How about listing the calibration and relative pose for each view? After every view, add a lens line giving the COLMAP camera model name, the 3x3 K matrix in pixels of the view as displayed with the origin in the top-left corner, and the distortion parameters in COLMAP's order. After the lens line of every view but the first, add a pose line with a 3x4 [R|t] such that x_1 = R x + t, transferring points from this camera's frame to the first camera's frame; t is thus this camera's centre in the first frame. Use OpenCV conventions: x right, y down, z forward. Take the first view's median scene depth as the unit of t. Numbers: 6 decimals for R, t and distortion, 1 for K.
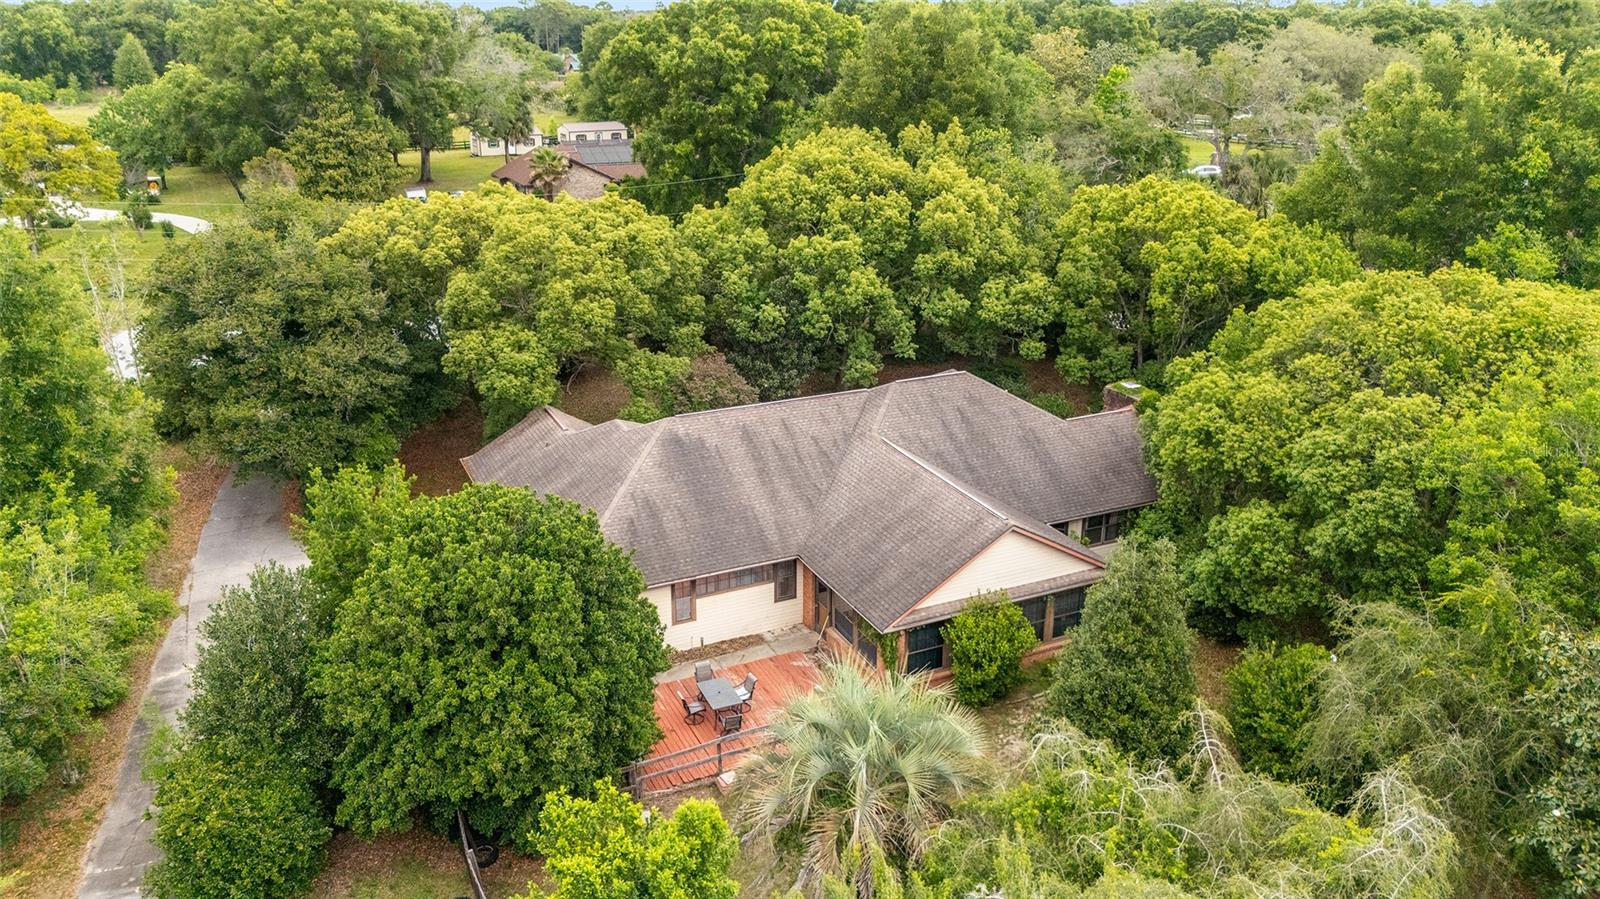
lens RADIAL K [[1176.8, 0, 799.7], [0, 1176.8, 467.3], [0, 0, 1]] dist [0.069571, -0.087906]
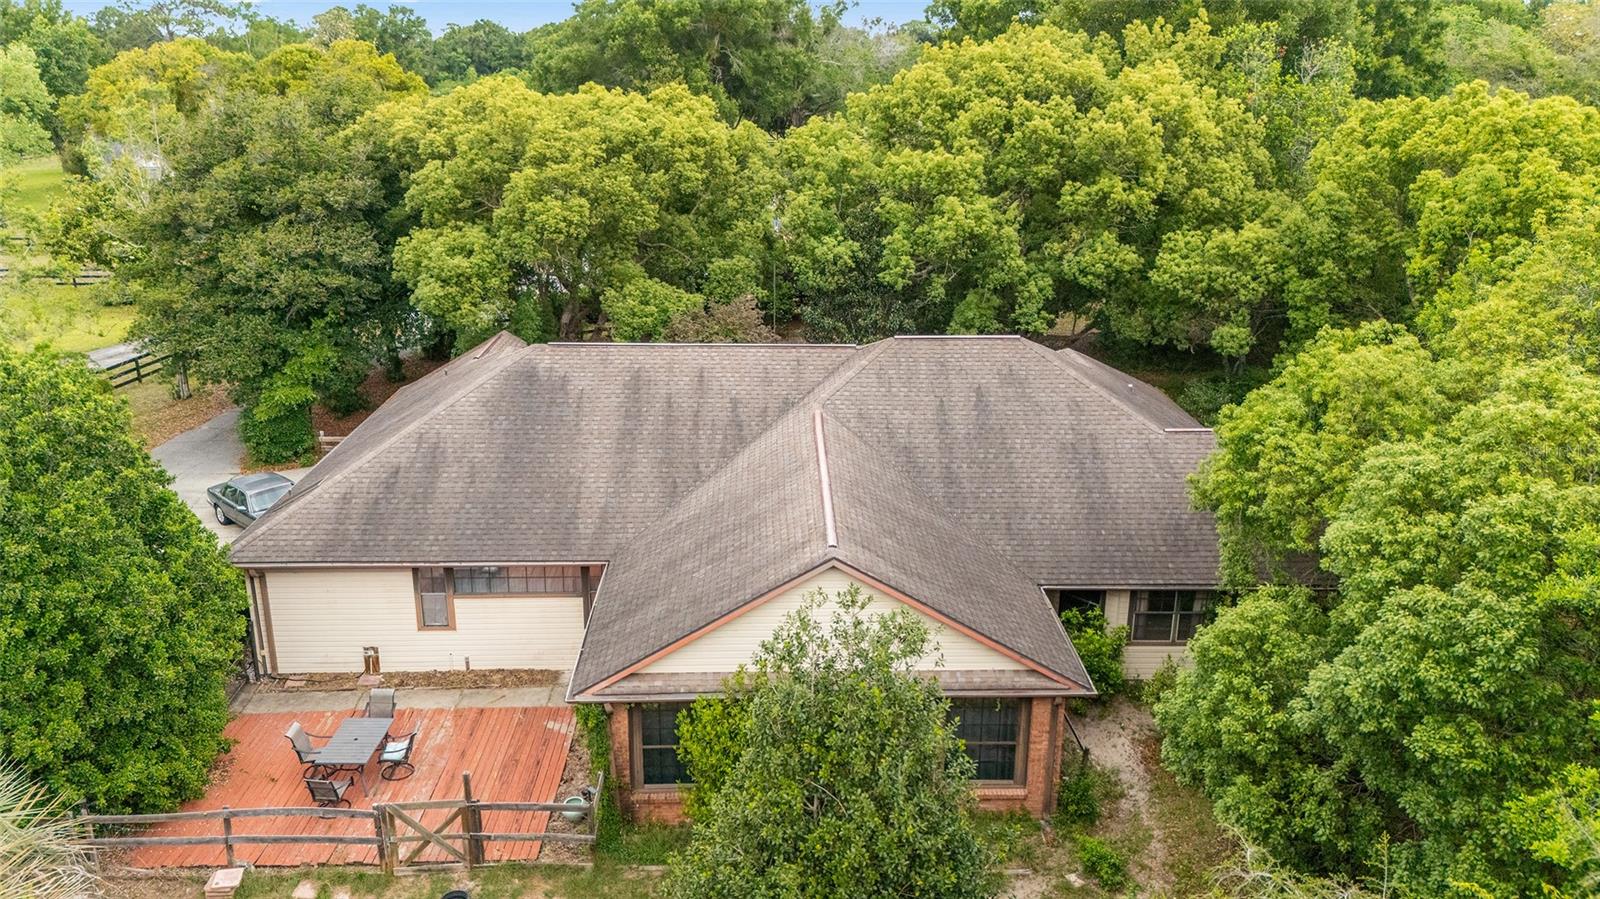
lens RADIAL K [[1197.4, 0, 800.0], [0, 1197.4, 449.5], [0, 0, 1]] dist [0.014809, 0.004765]
pose [[0.912872, 0.131671, -0.386429, 0.289639], [-0.149810, 0.988568, -0.017058, 0.008437], [0.379765, 0.073463, 0.922161, 0.365189]]
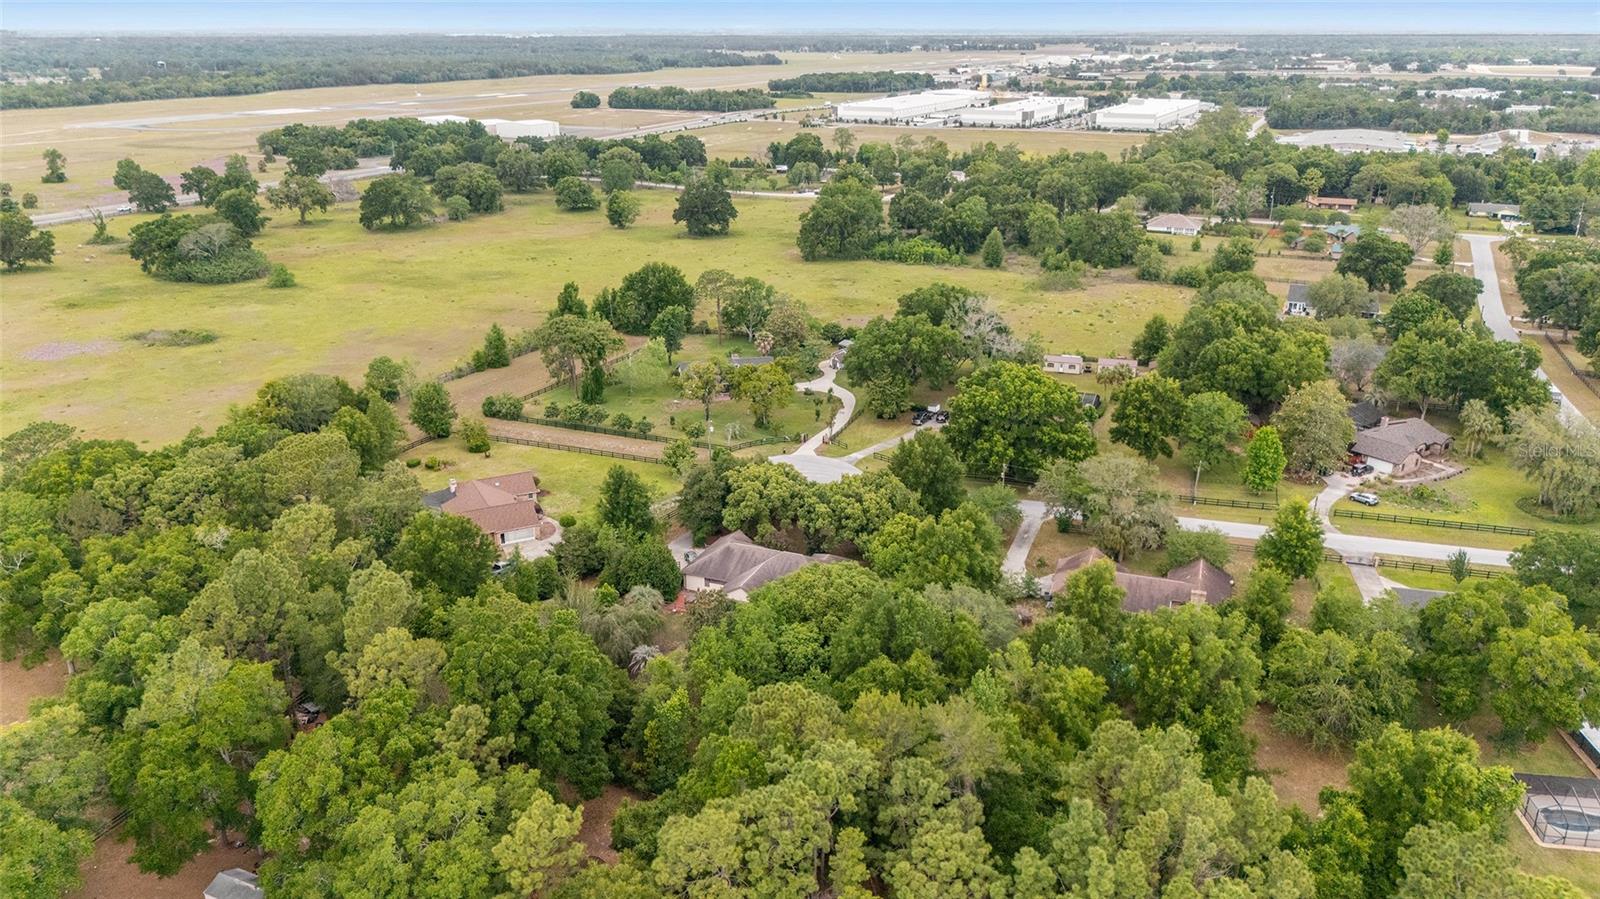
lens RADIAL K [[1199.9, 0, 800.0], [0, 1199.9, 449.5], [0, 0, 1]] dist [0.081706, -0.096989]
pose [[0.655902, 0.248445, -0.712789, 2.813221], [-0.261597, 0.960580, 0.094094, -0.771288], [0.708068, 0.124747, 0.695038, -1.740265]]
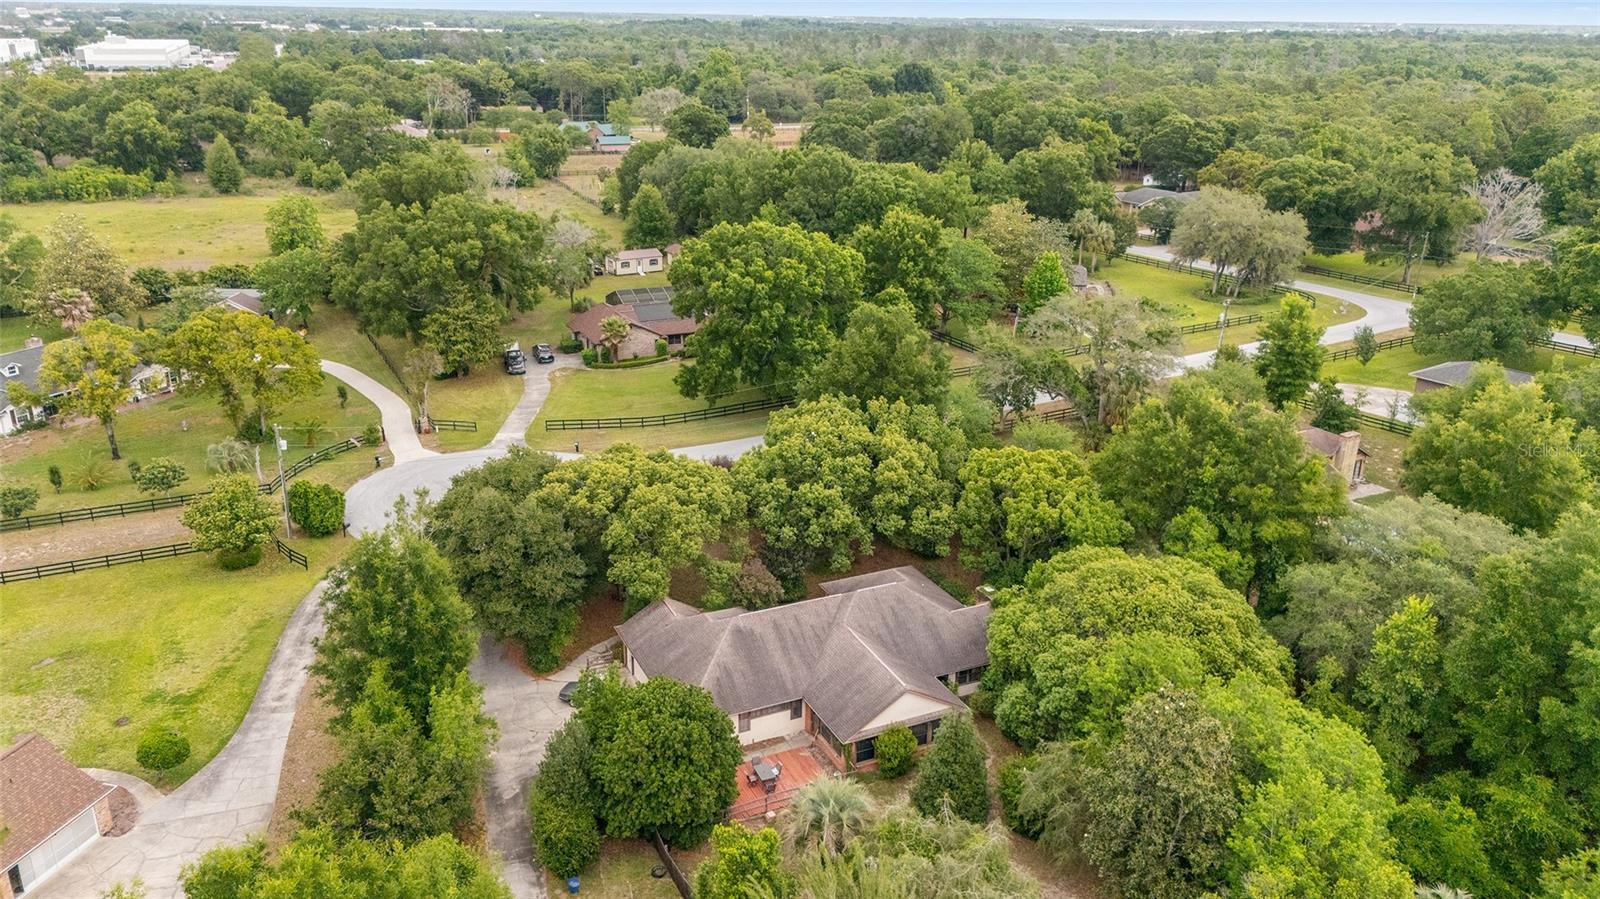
lens RADIAL K [[1199.9, 0, 800.0], [0, 1199.9, 449.5], [0, 0, 1]] dist [0.081706, -0.096989]
pose [[0.999953, 0.009607, -0.000955, -0.007037], [-0.009618, 0.999871, -0.012883, -0.261020], [0.000831, 0.012892, 0.999917, -0.844584]]
